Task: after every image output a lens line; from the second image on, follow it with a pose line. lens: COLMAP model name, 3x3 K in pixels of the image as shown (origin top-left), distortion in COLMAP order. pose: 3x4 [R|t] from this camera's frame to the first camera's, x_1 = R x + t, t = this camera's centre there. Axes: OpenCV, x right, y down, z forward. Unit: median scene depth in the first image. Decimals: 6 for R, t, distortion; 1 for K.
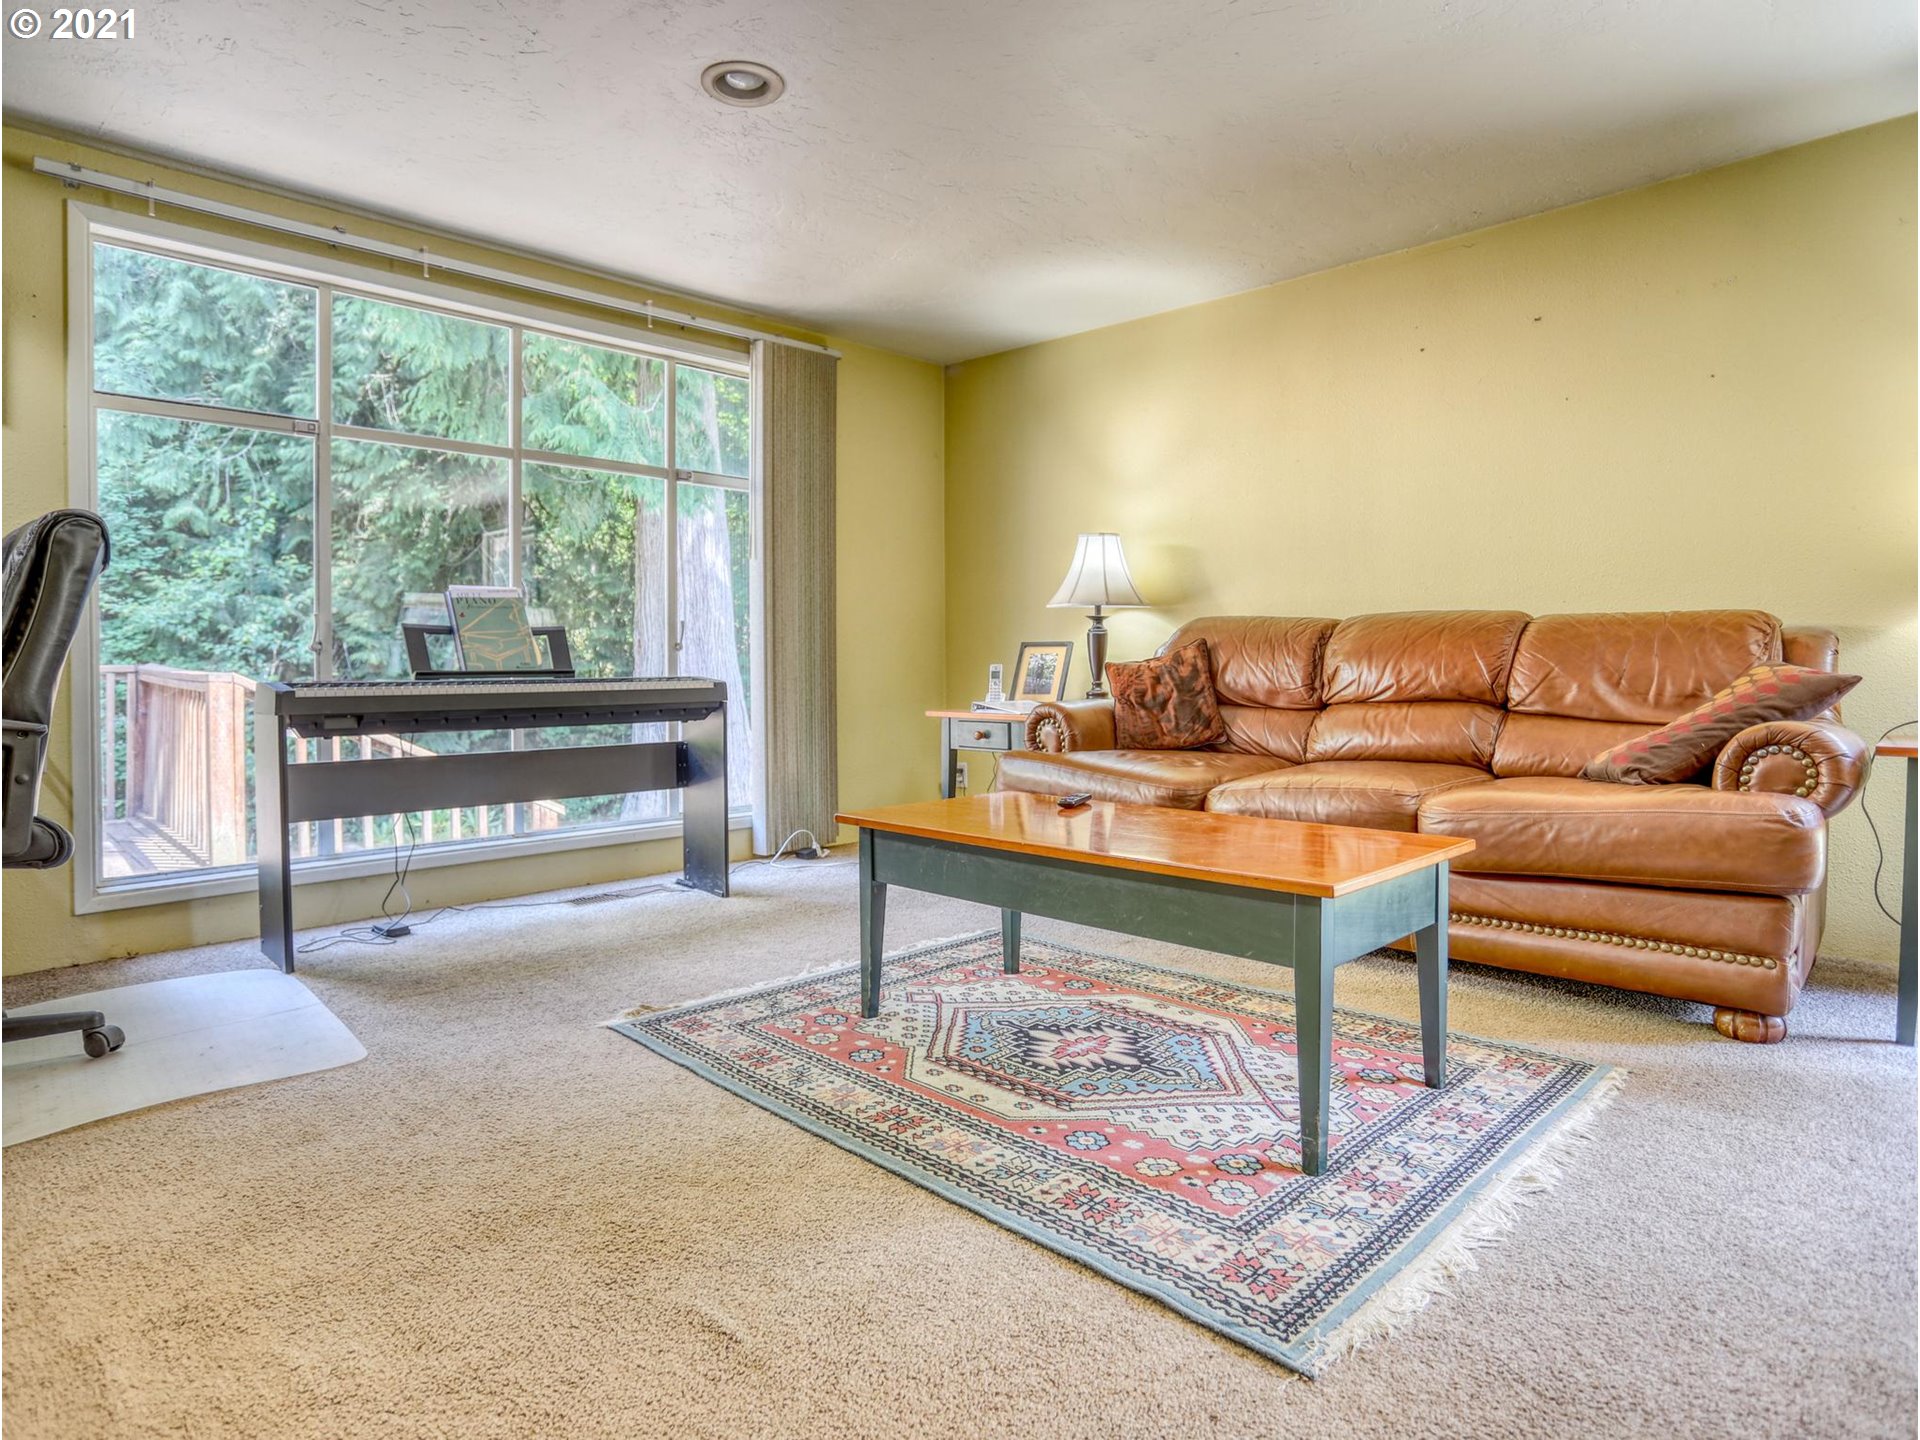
lens RADIAL K [[1085.6, 0, 971.7], [0, 1085.6, 690.4], [0, 0, 1]] dist [-0.069804, 0.029097]
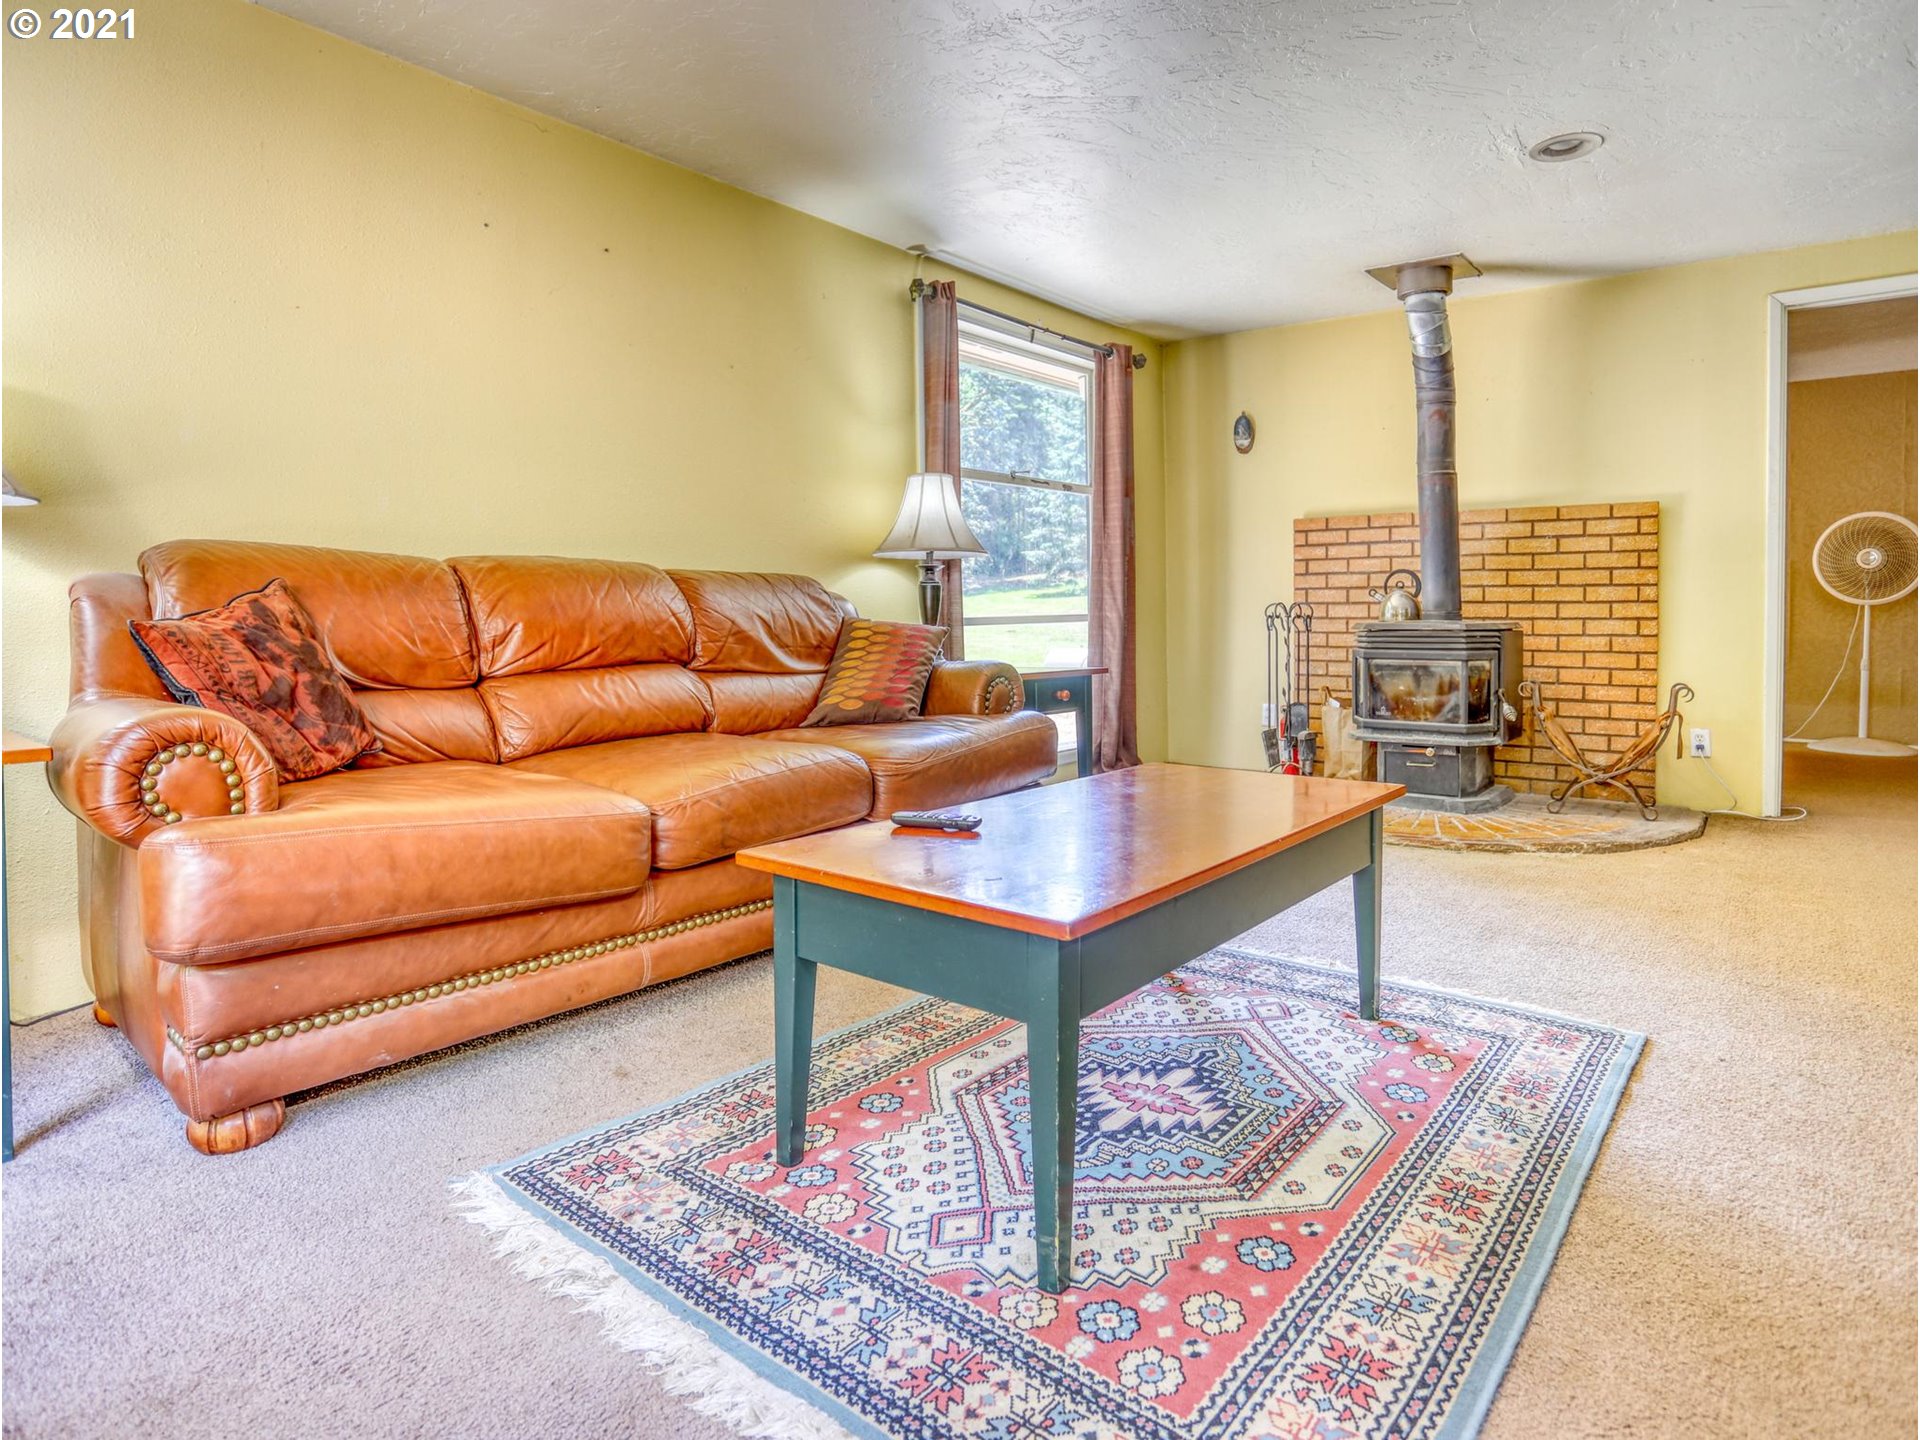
lens RADIAL K [[1085.6, 0, 971.7], [0, 1085.6, 690.4], [0, 0, 1]] dist [-0.069804, 0.029097]
pose [[-0.113874, -0.060104, 0.991675, -0.671216], [0.027633, 0.997591, 0.063636, -0.024759], [-0.993111, 0.034650, -0.111939, 1.243649]]
